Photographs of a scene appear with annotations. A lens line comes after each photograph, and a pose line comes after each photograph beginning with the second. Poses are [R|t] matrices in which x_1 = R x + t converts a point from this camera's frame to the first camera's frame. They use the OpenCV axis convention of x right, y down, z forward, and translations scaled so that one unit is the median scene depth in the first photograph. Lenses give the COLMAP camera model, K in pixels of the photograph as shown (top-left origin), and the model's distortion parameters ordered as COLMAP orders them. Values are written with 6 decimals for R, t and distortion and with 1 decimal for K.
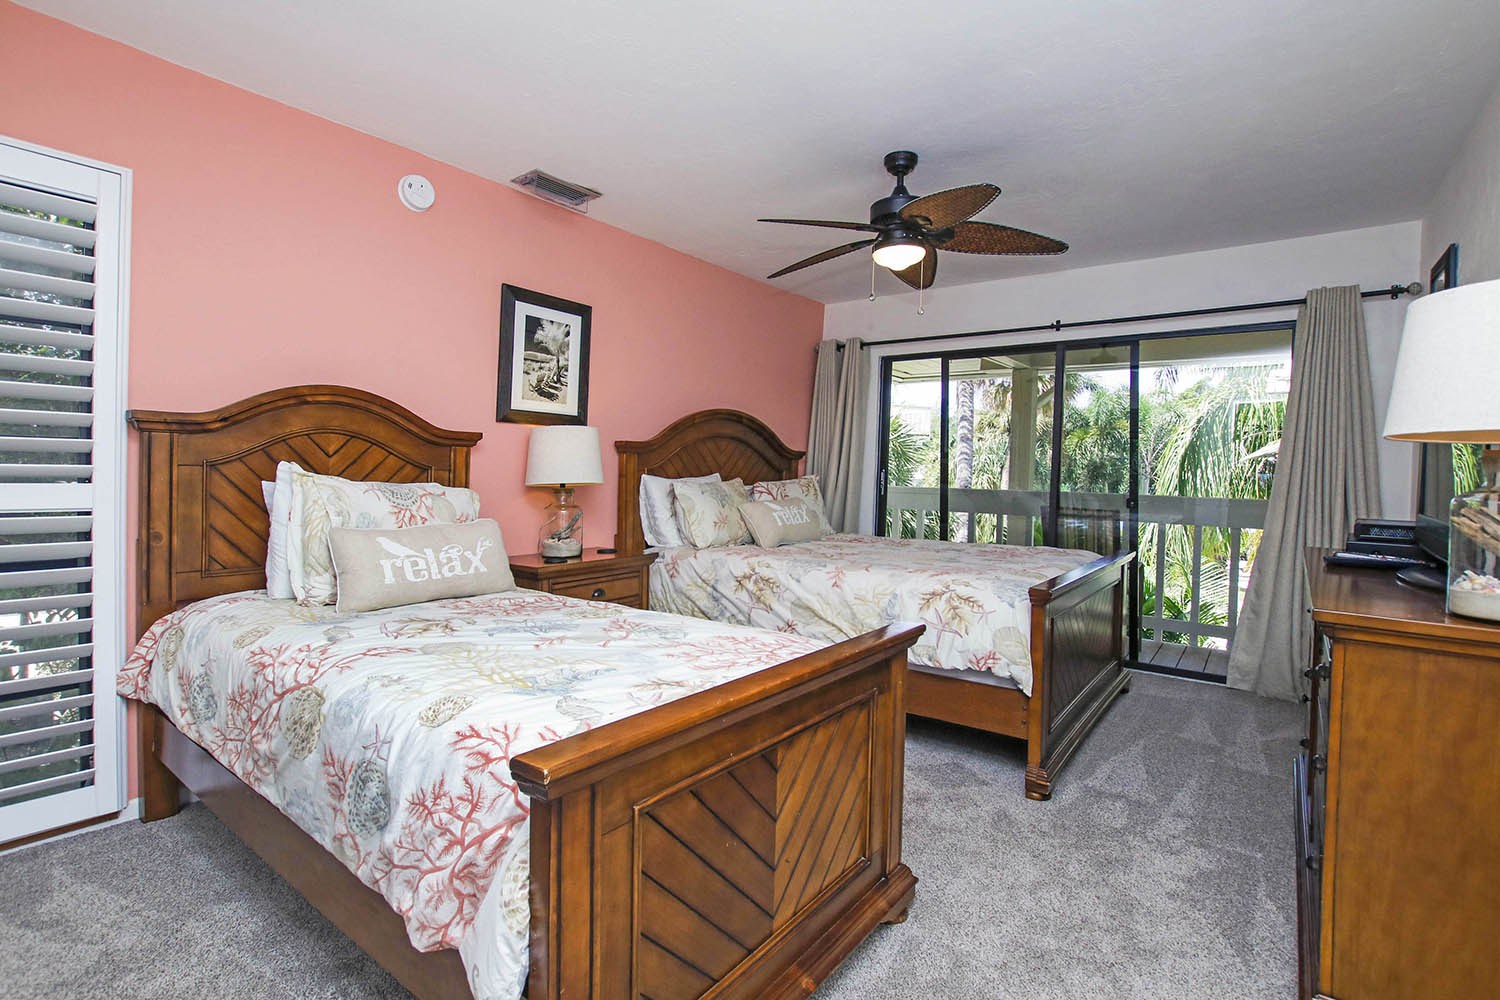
lens RADIAL K [[660.6, 0, 747.7], [0, 660.6, 486.6], [0, 0, 1]] dist [-0.020434, -0.000404]
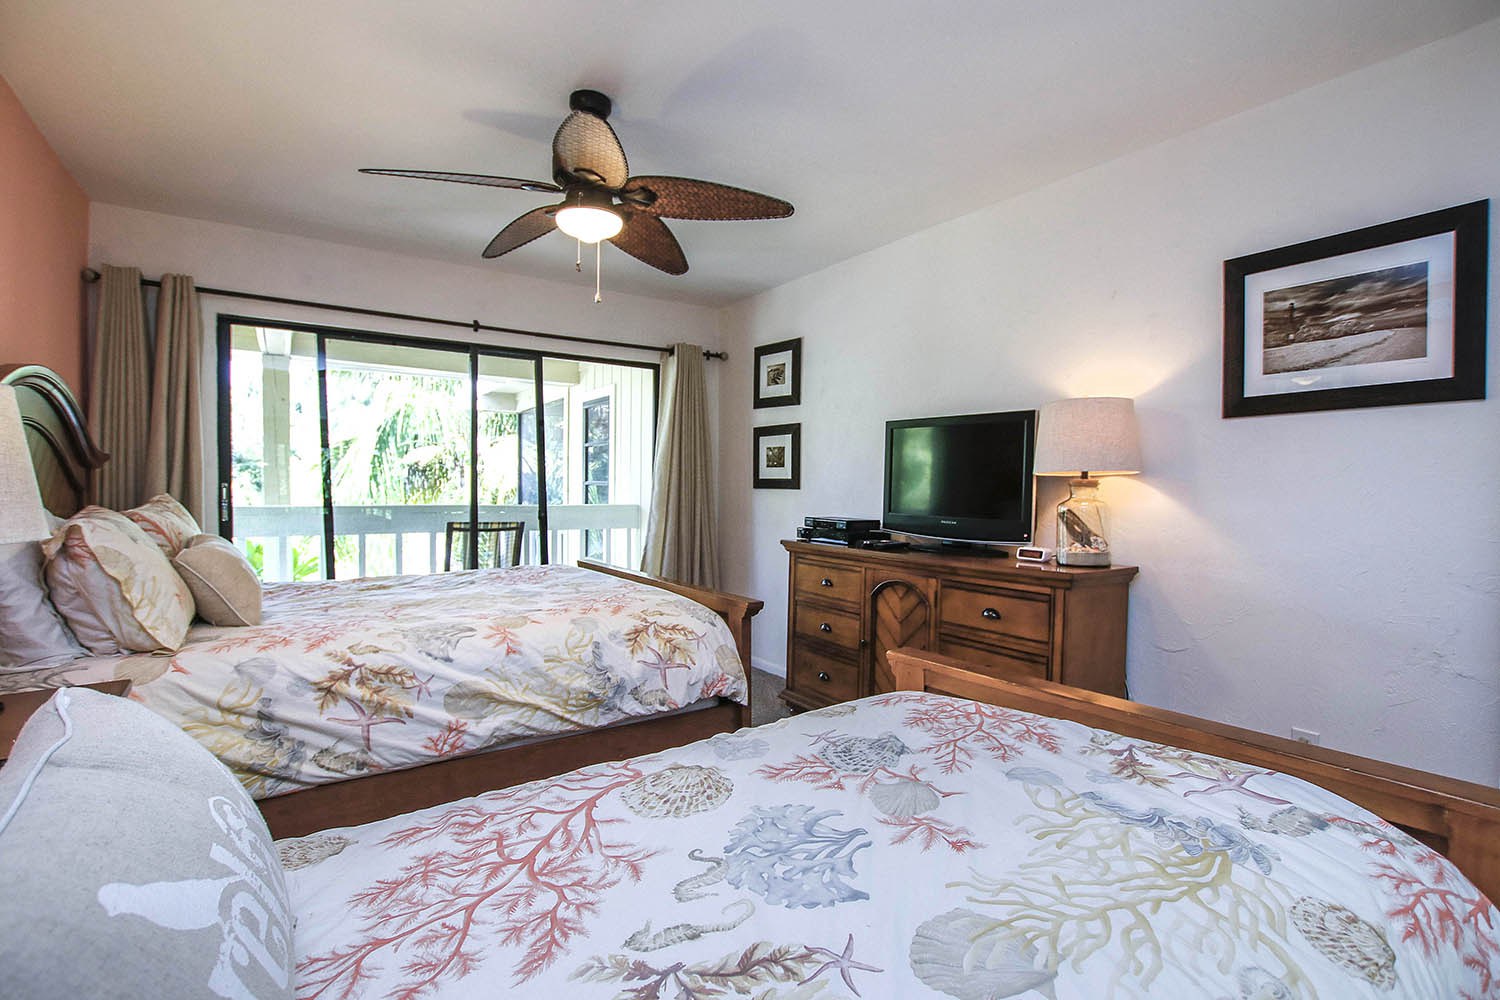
lens RADIAL K [[680.5, 0, 750.0], [0, 680.5, 500.0], [0, 0, 1]] dist [-0.011658, 0.000074]
pose [[0.368077, -0.034622, 0.929150, -0.410884], [0.021400, 0.999357, 0.028760, -0.029015], [-0.929549, 0.009298, 0.368582, 0.431838]]
